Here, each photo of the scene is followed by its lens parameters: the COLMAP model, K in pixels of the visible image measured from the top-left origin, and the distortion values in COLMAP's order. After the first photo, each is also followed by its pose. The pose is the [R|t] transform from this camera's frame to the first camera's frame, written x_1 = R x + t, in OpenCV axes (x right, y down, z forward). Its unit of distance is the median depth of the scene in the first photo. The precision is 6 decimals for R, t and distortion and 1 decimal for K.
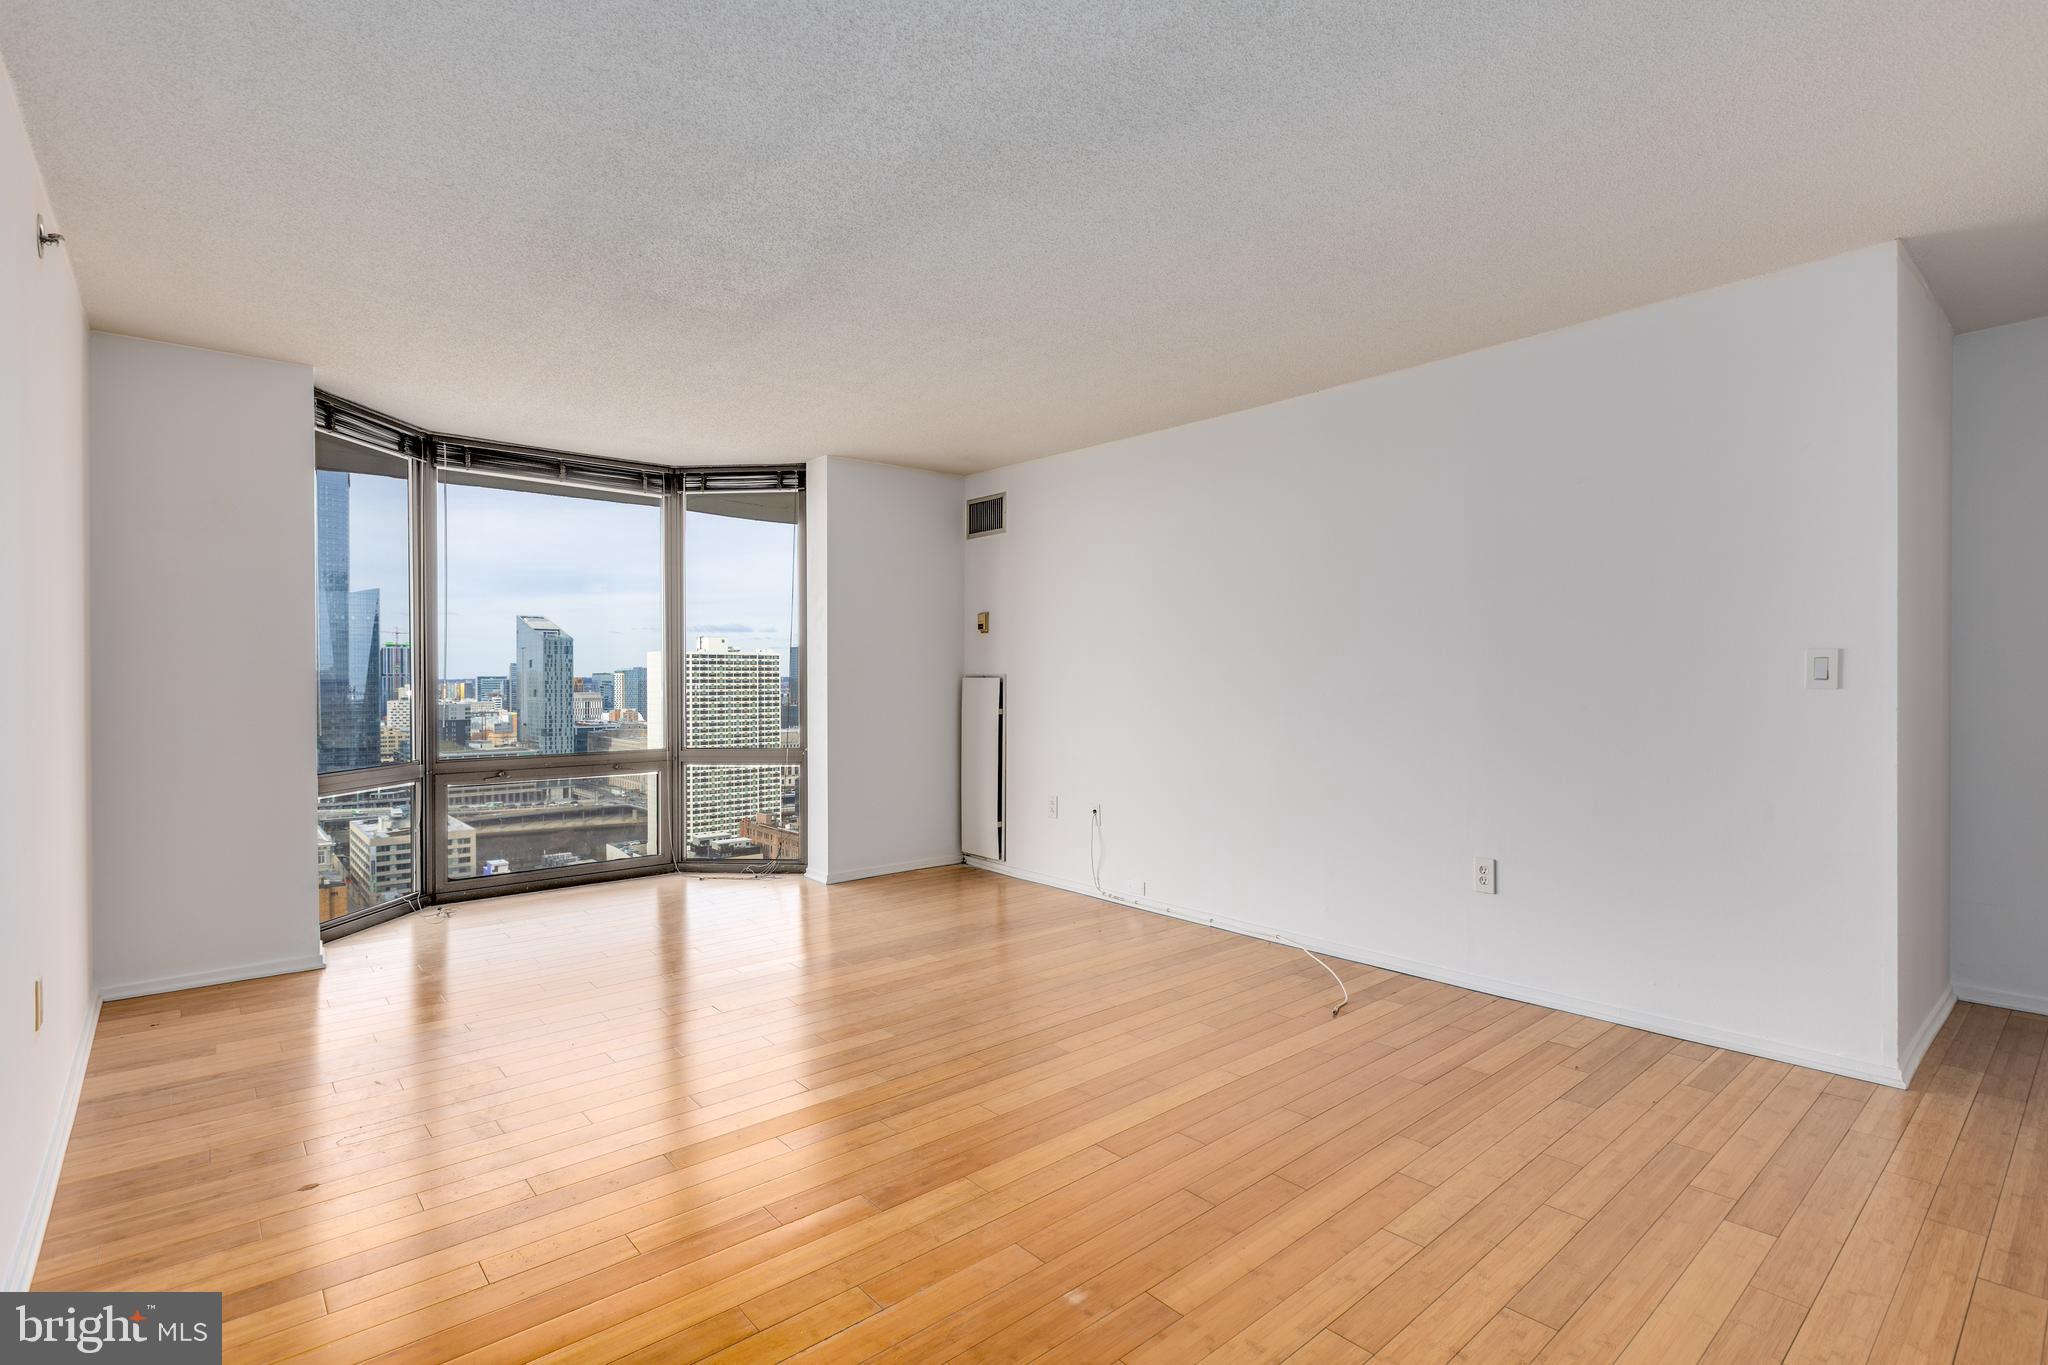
lens RADIAL K [[967.3, 0, 1038.6], [0, 967.3, 673.6], [0, 0, 1]] dist [-0.004455, -0.000604]
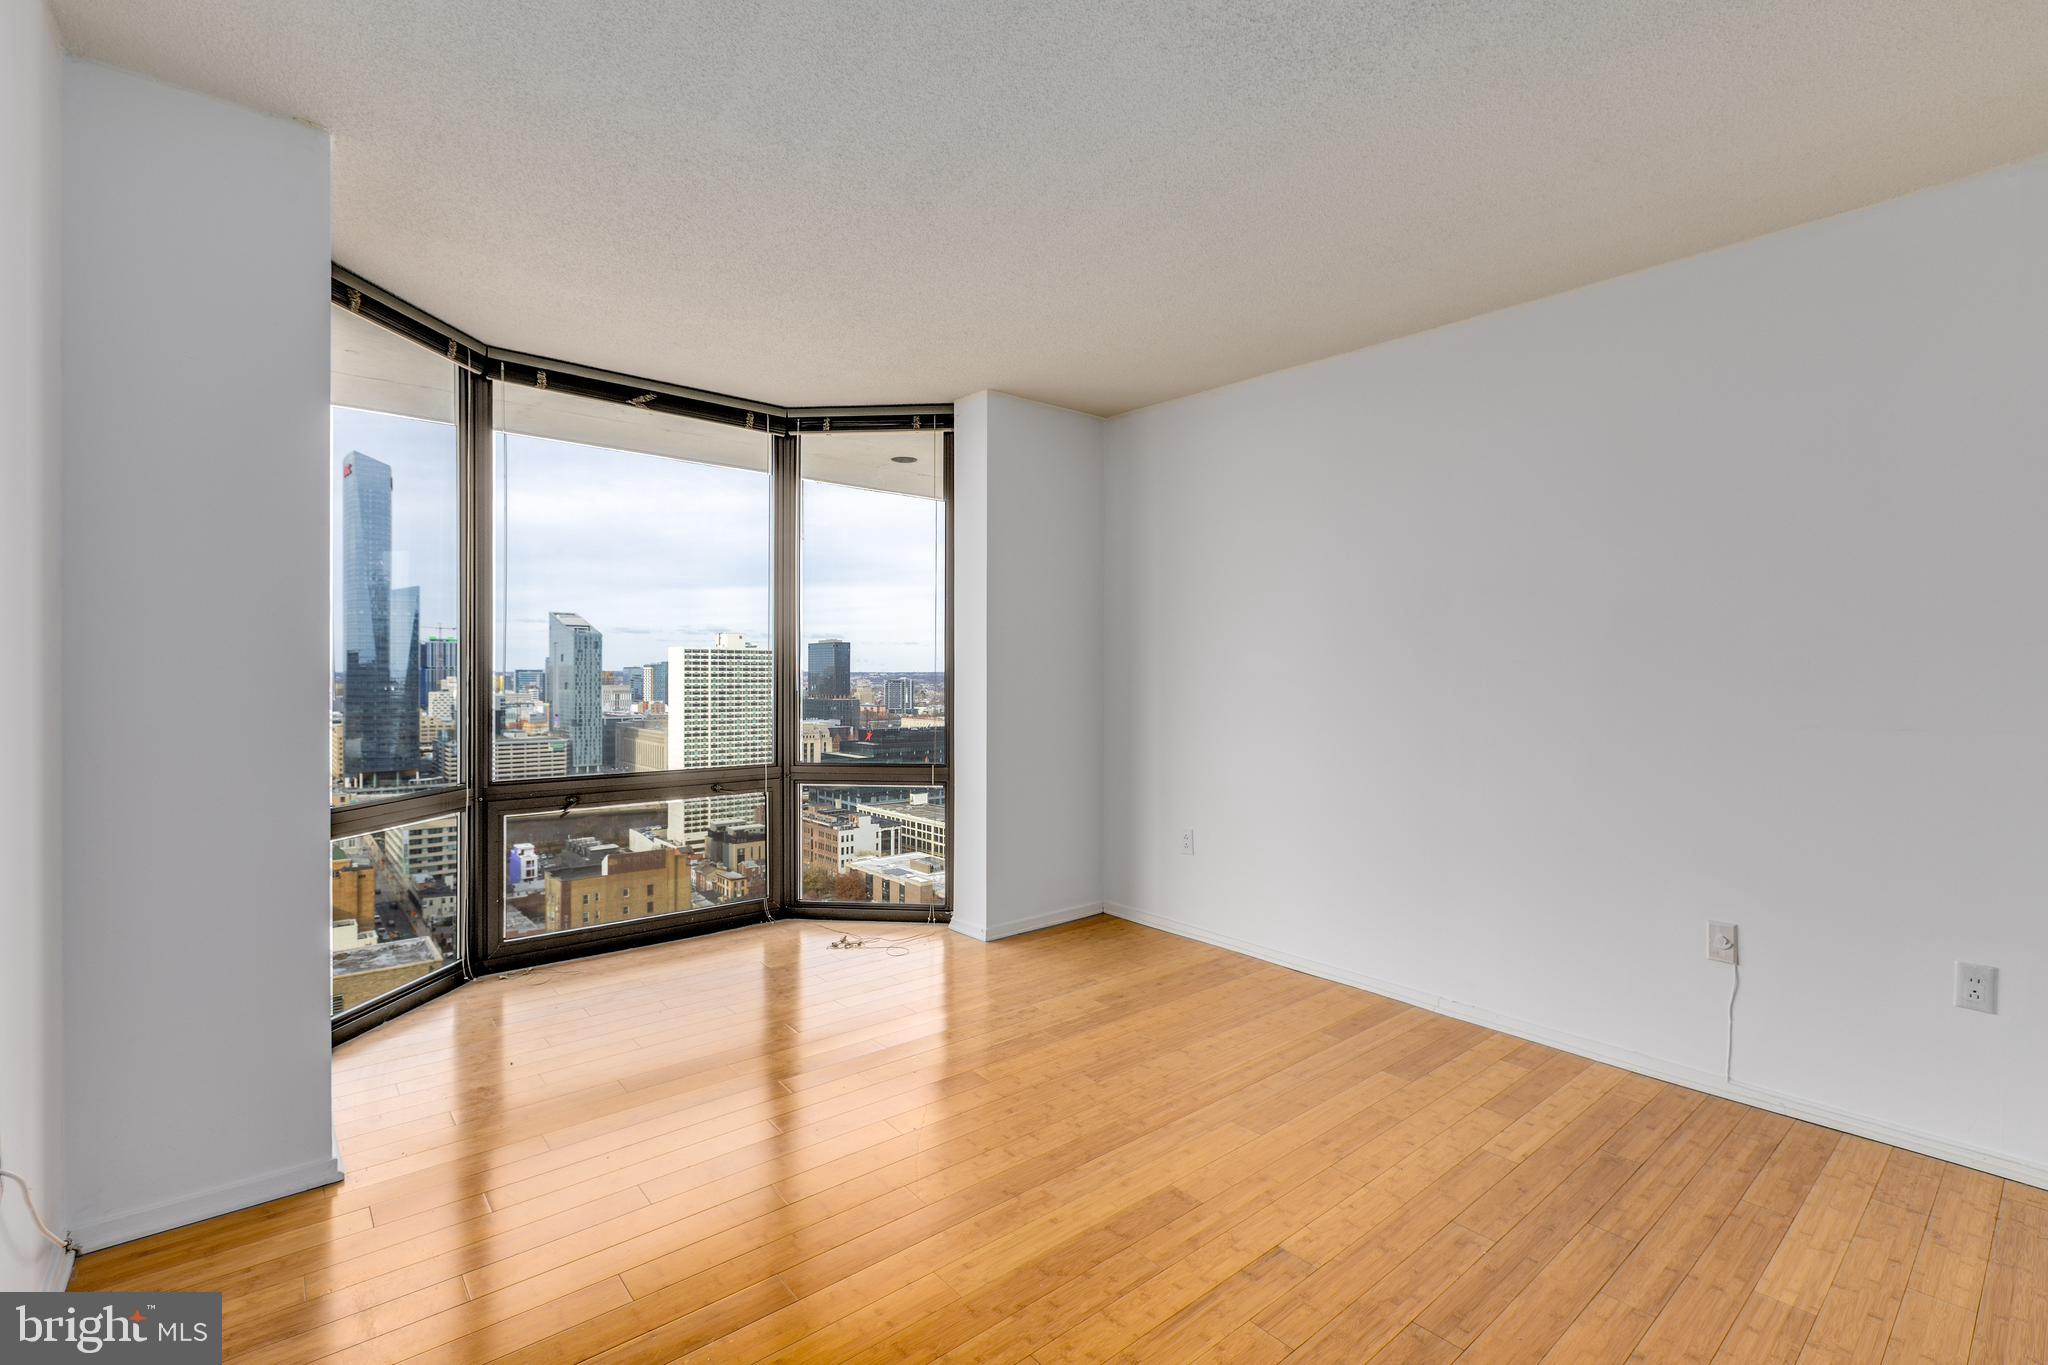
lens RADIAL K [[908.4, 0, 1020.3], [0, 908.4, 678.1], [0, 0, 1]] dist [0.002515, -0.000994]
pose [[0.999846, 0.005543, -0.016674, -0.121160], [-0.005387, 0.999941, 0.009420, -0.000747], [0.016725, -0.009329, 0.999817, 0.182806]]
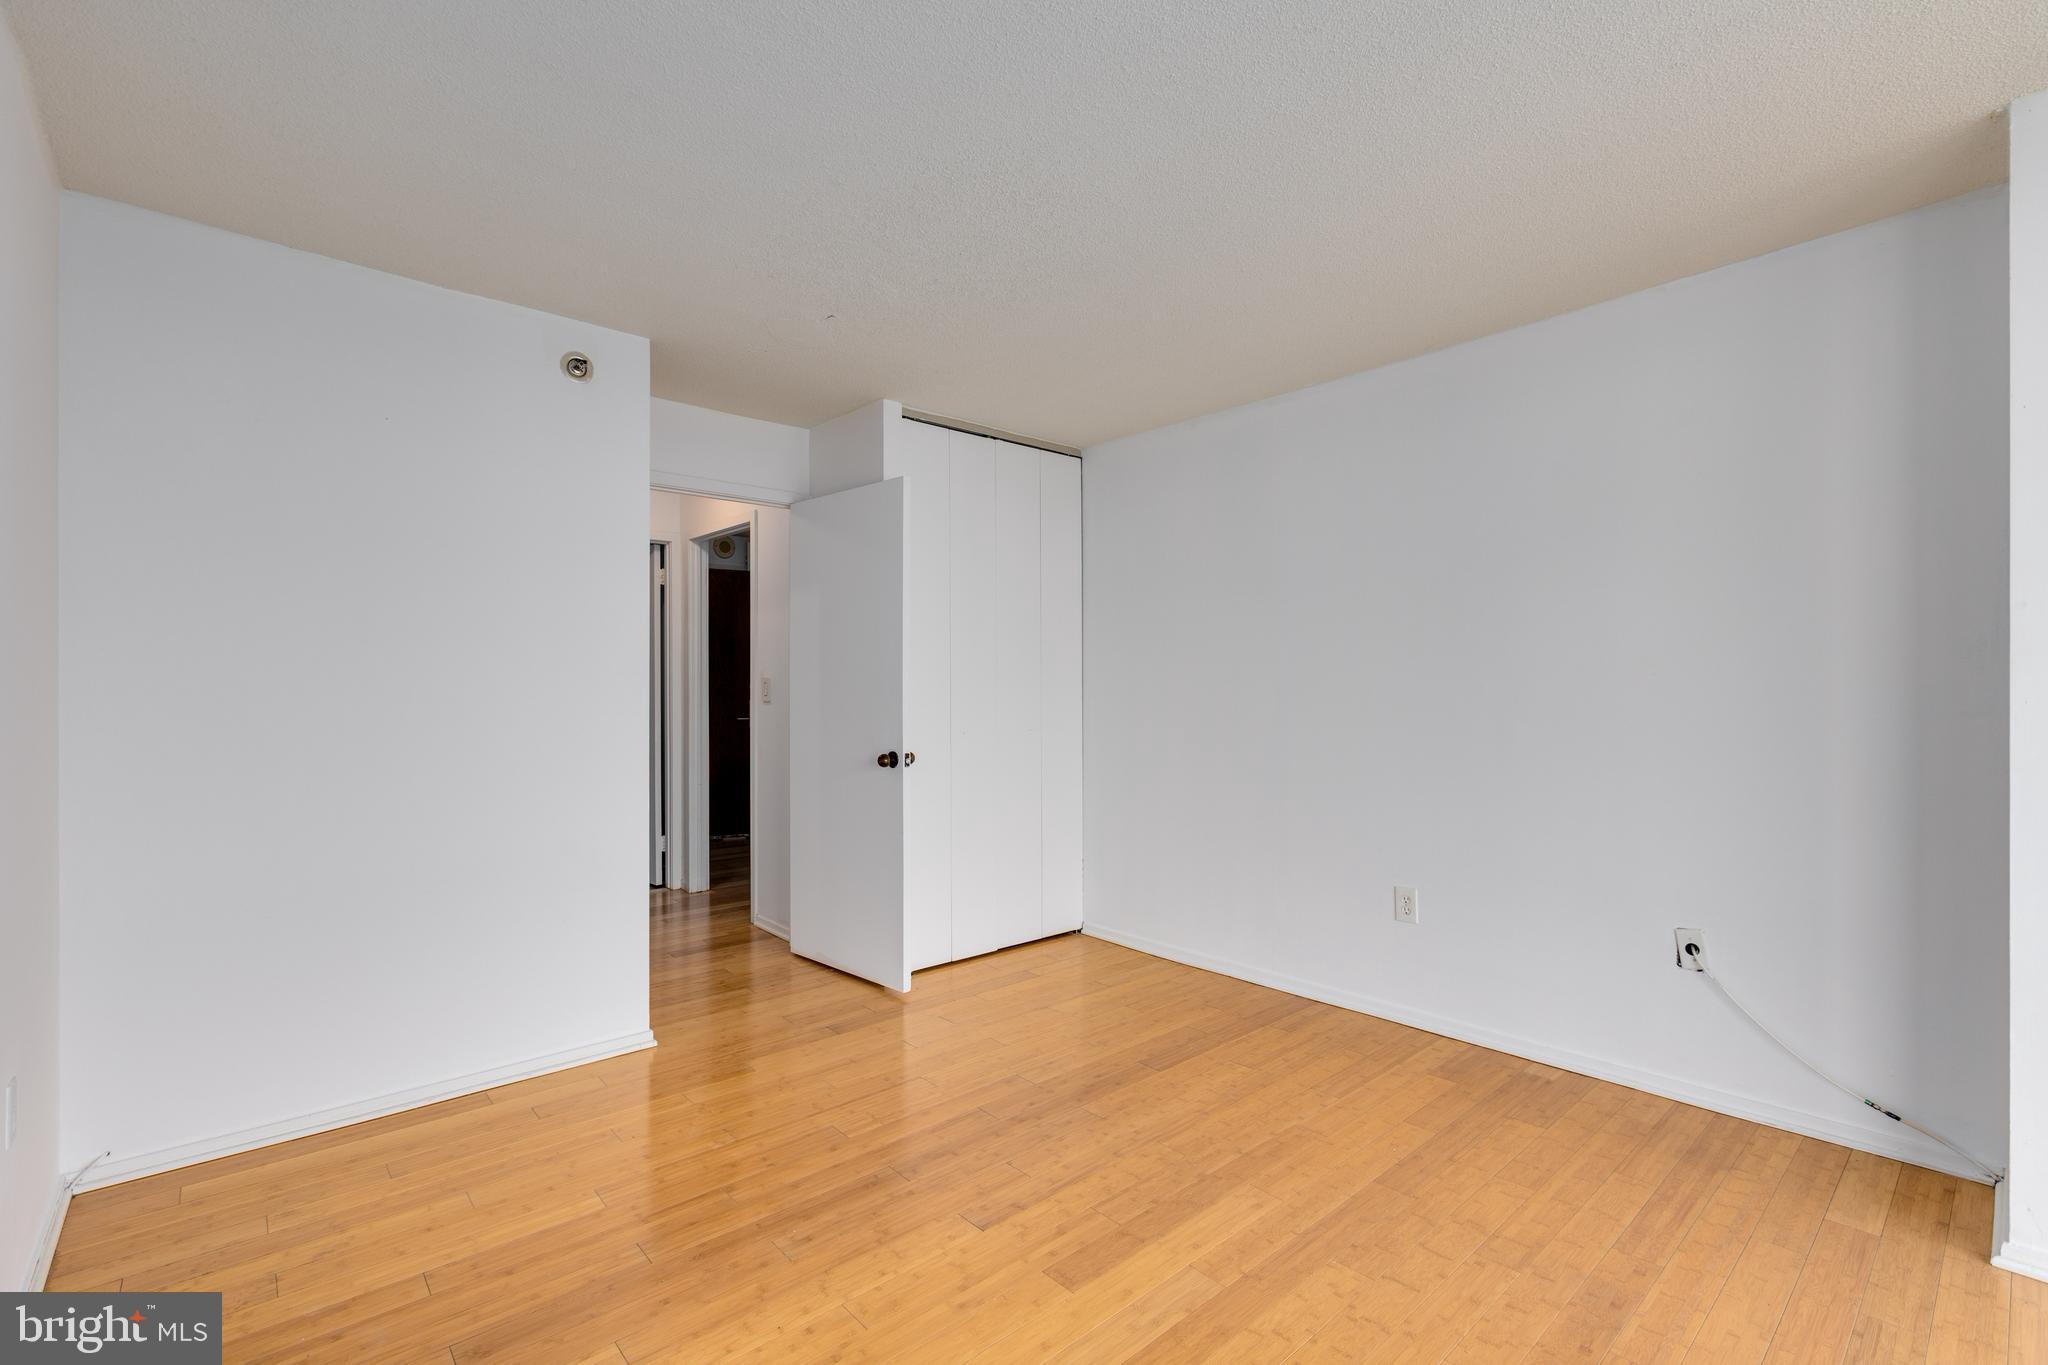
lens RADIAL K [[908.4, 0, 1025.3], [0, 908.4, 684.4], [0, 0, 1]] dist [0.002515, -0.000994]
pose [[-0.999947, 0.001434, -0.010214, 0.030780], [0.001476, 0.999990, -0.004154, -0.007248], [0.010207, -0.004169, -0.999939, 1.555802]]
